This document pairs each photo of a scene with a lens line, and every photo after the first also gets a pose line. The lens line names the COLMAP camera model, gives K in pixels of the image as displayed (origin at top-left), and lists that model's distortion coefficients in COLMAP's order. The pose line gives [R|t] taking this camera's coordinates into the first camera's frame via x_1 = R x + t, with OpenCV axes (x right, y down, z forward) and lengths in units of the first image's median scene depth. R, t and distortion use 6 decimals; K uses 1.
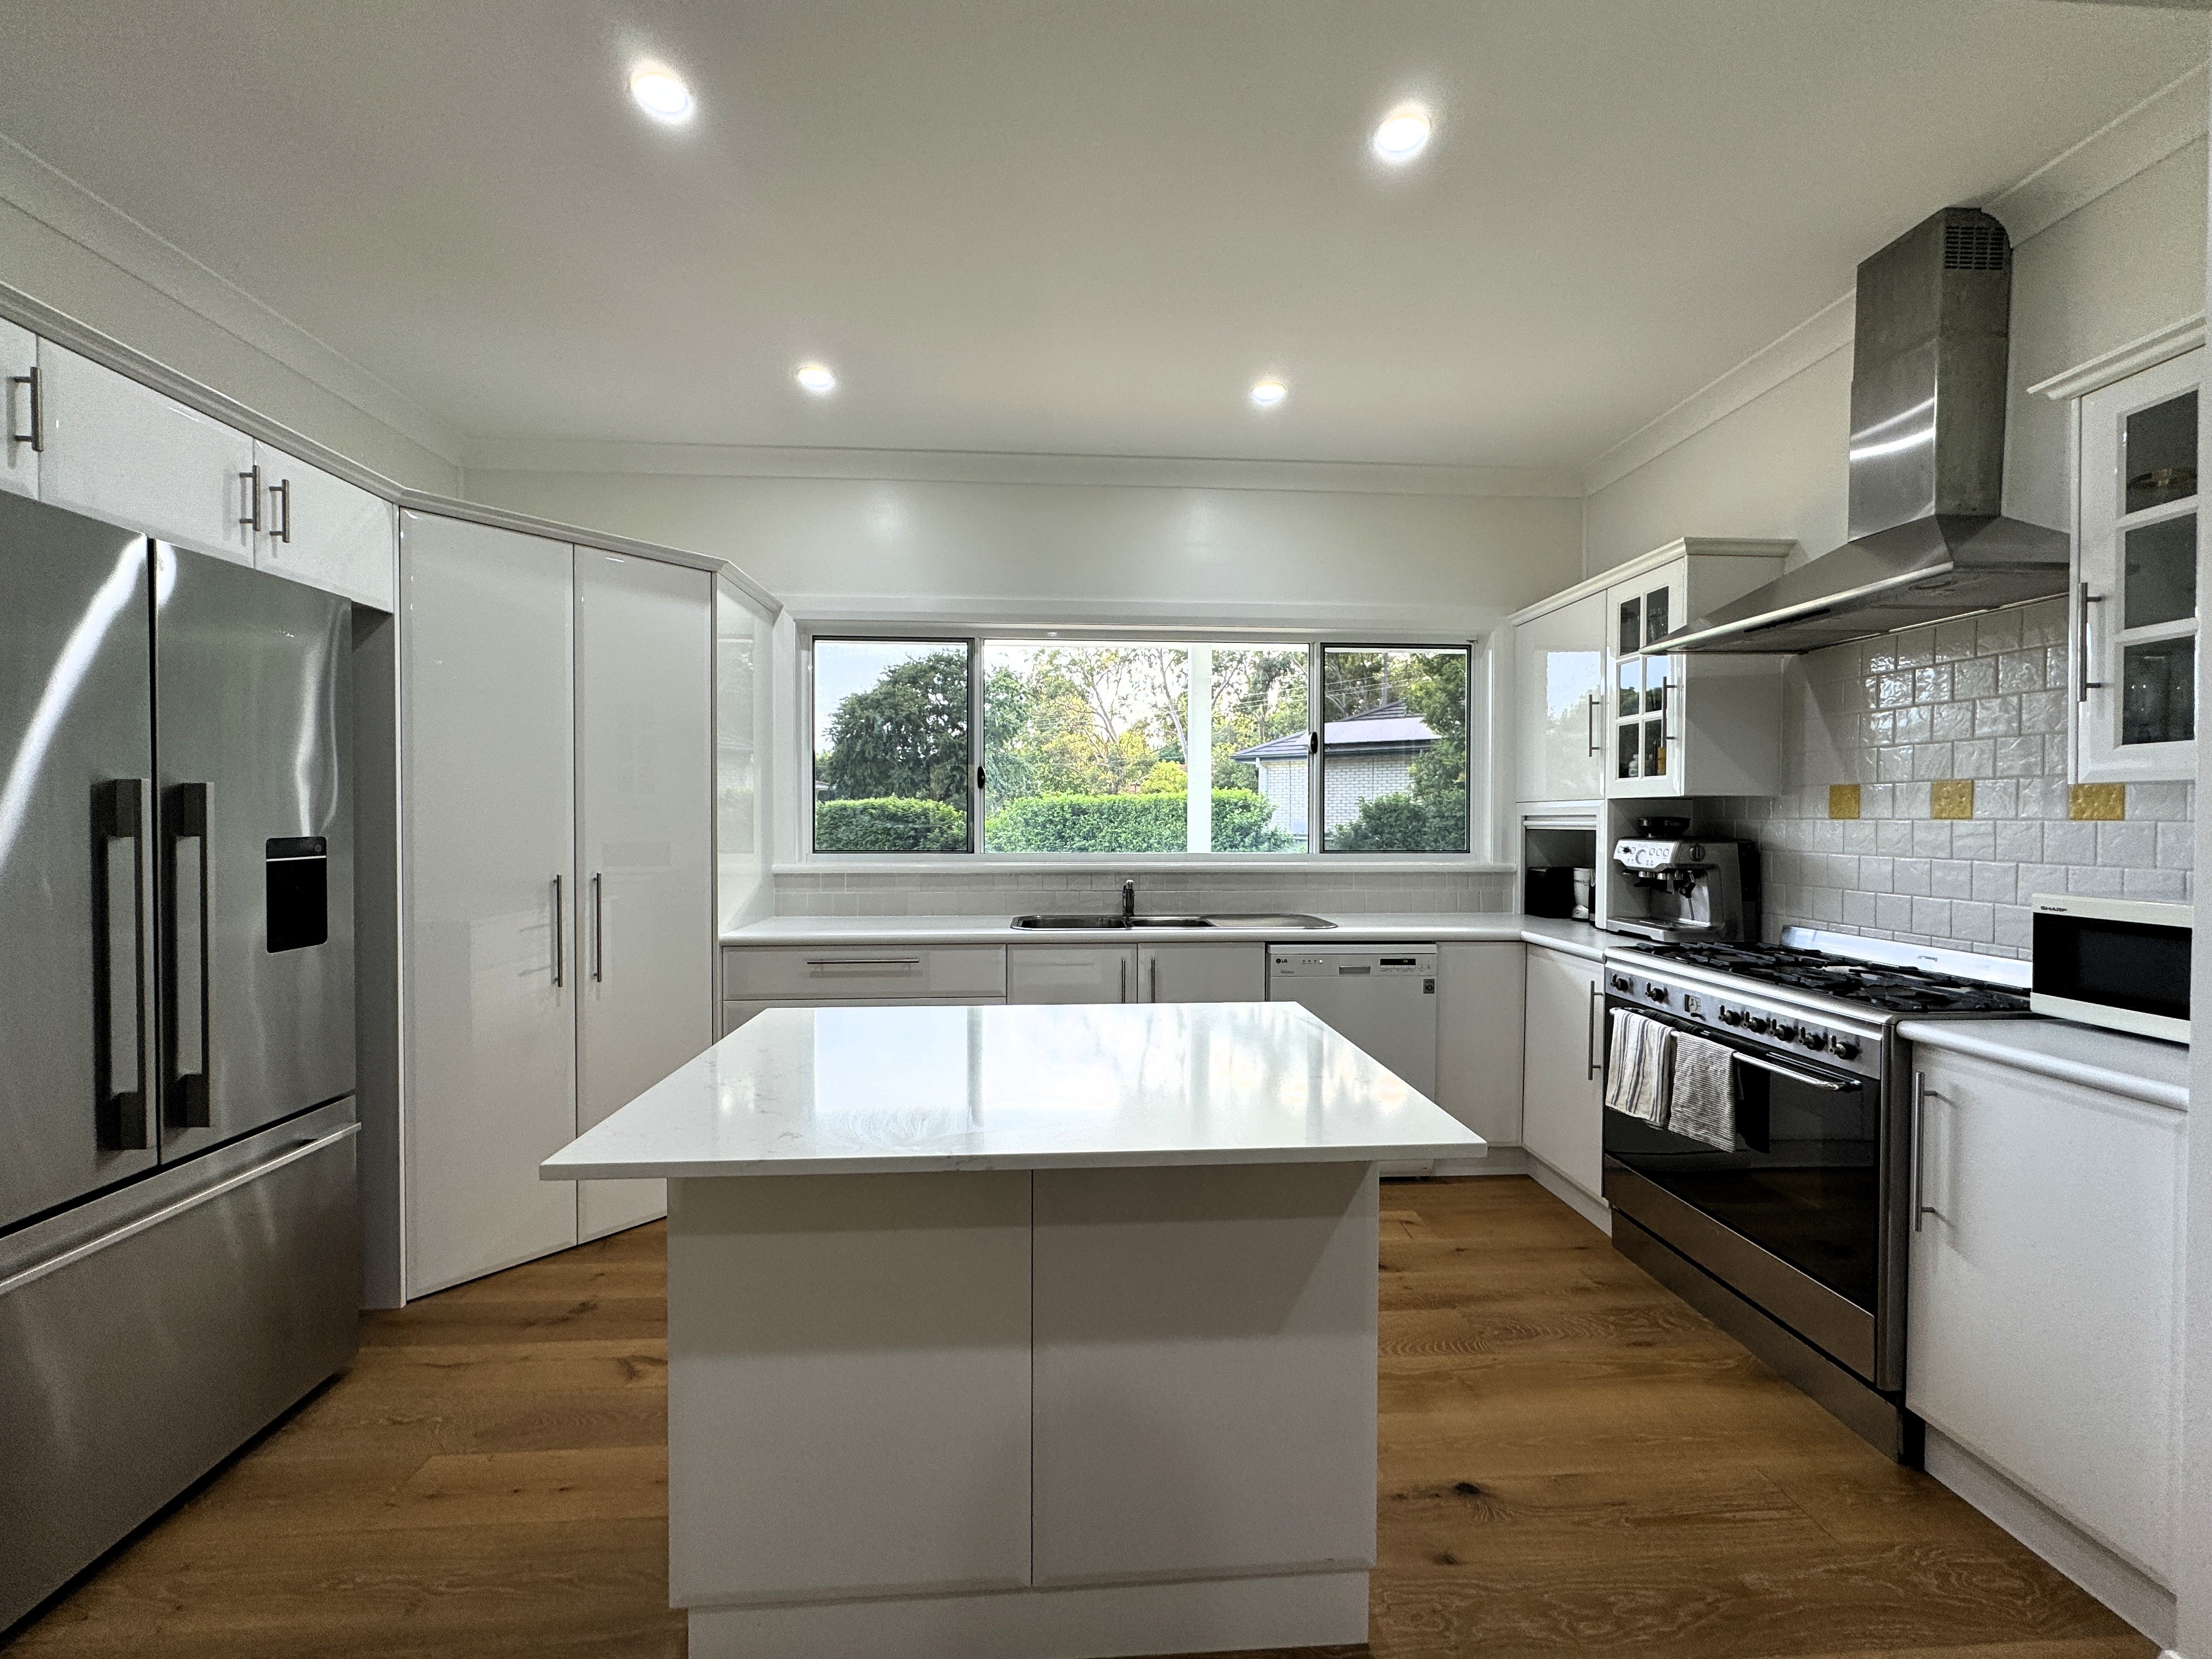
lens RADIAL K [[881.0, 0, 1108.4], [0, 881.0, 825.9], [0, 0, 1]] dist [-0.000575, 0.001449]
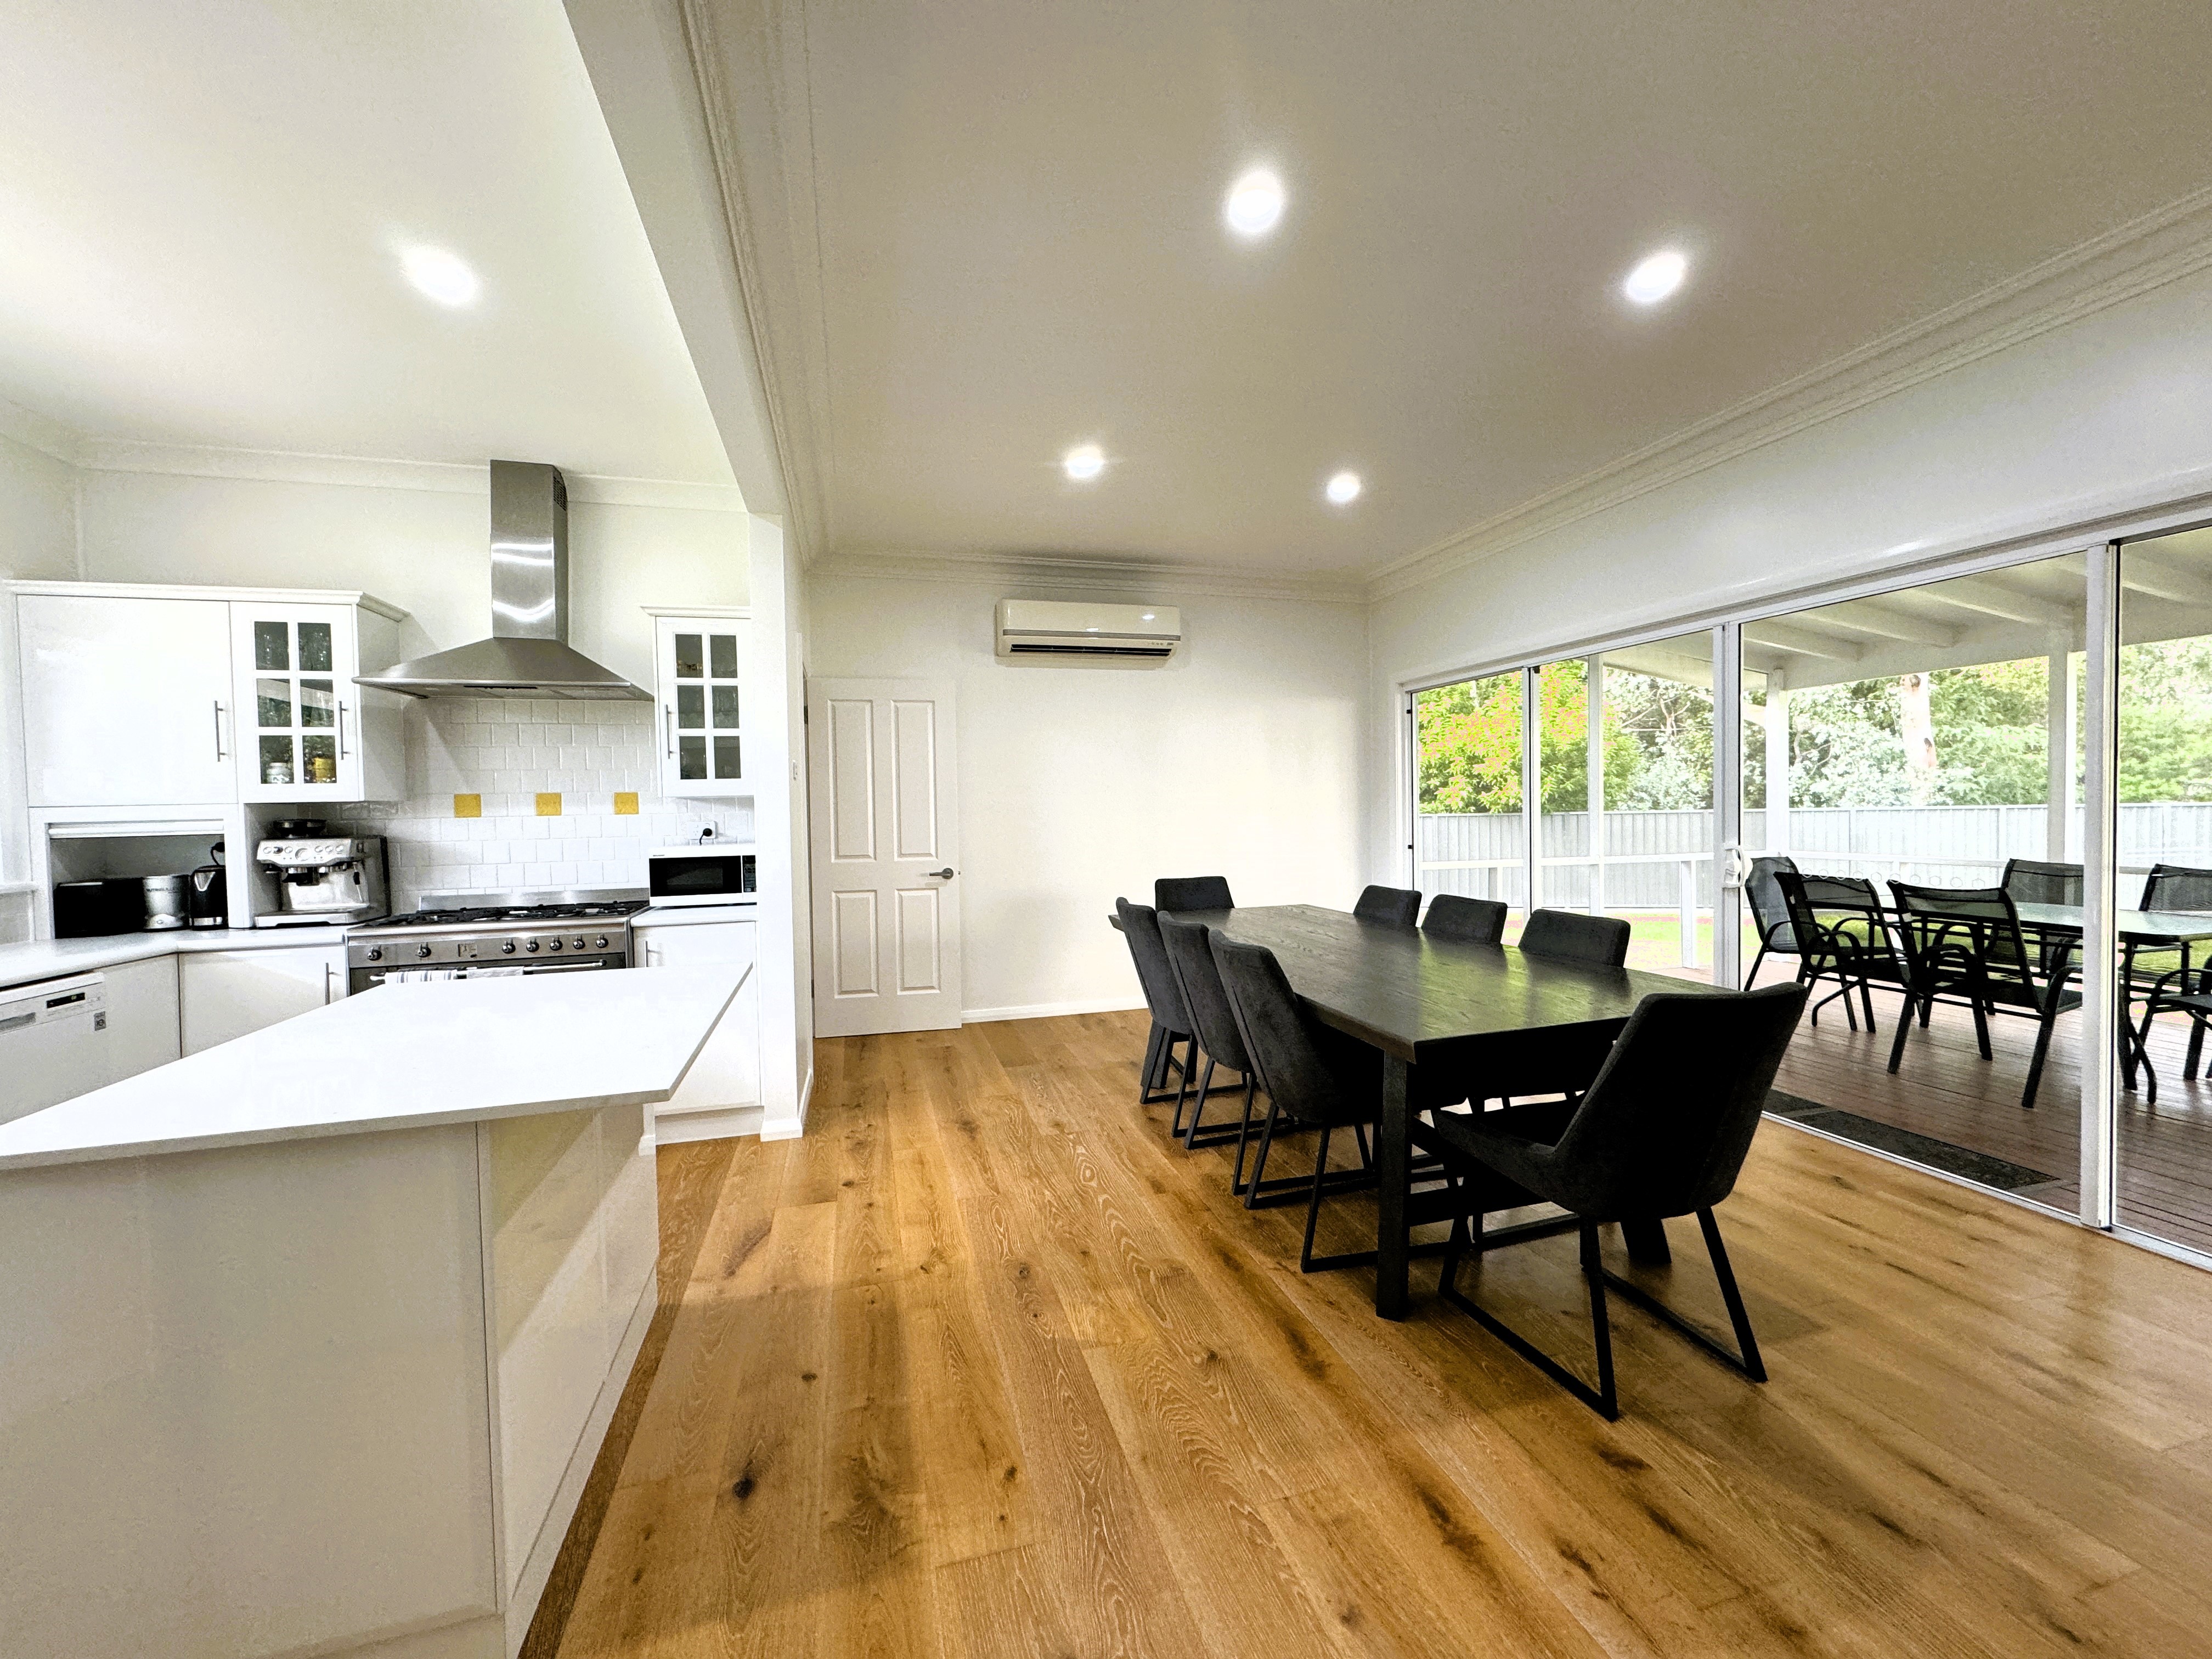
lens RADIAL K [[881.0, 0, 1111.3], [0, 881.0, 828.1], [0, 0, 1]] dist [-0.000575, 0.001449]
pose [[-0.226633, -0.020567, 0.973763, -0.766190], [0.032217, 0.999072, 0.028600, 0.002362], [-0.973447, 0.037853, -0.225760, 0.255710]]
